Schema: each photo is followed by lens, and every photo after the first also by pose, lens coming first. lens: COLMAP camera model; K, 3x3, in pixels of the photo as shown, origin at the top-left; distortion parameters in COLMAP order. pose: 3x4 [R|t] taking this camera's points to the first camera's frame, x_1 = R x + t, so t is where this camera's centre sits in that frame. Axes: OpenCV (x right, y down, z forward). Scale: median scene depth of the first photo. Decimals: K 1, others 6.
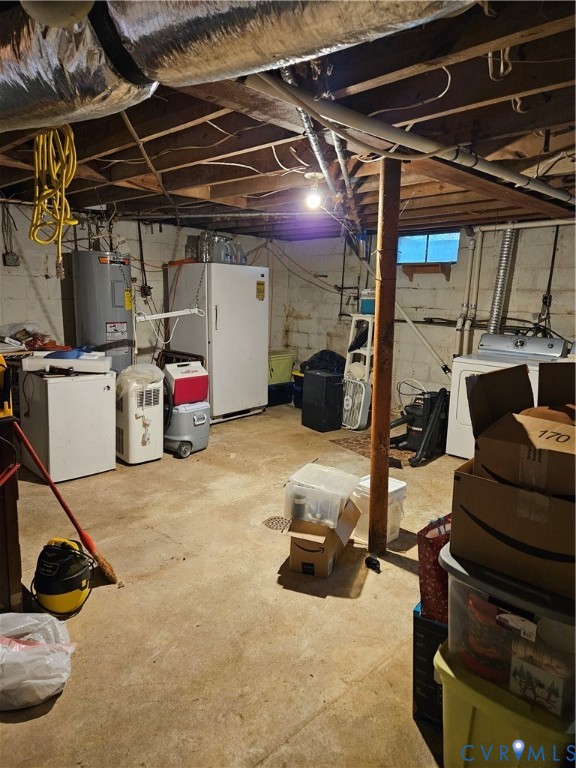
lens RADIAL K [[510.0, 0, 285.1], [0, 510.0, 383.5], [0, 0, 1]] dist [0.041390, -0.003254]
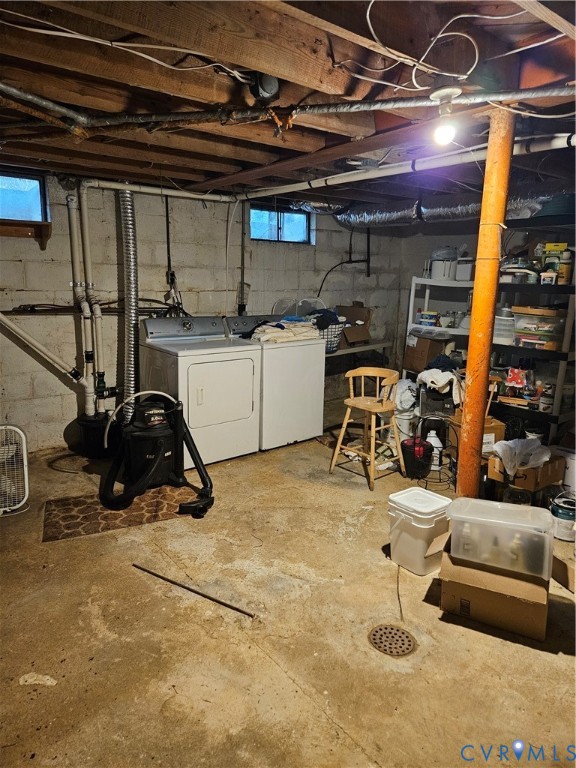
lens RADIAL K [[510.0, 0, 285.1], [0, 510.0, 383.5], [0, 0, 1]] dist [0.041390, -0.003254]
pose [[0.135980, -0.232594, 0.963021, -0.408099], [0.152843, 0.965337, 0.211572, -0.143166], [-0.978851, 0.118421, 0.166817, 0.678547]]
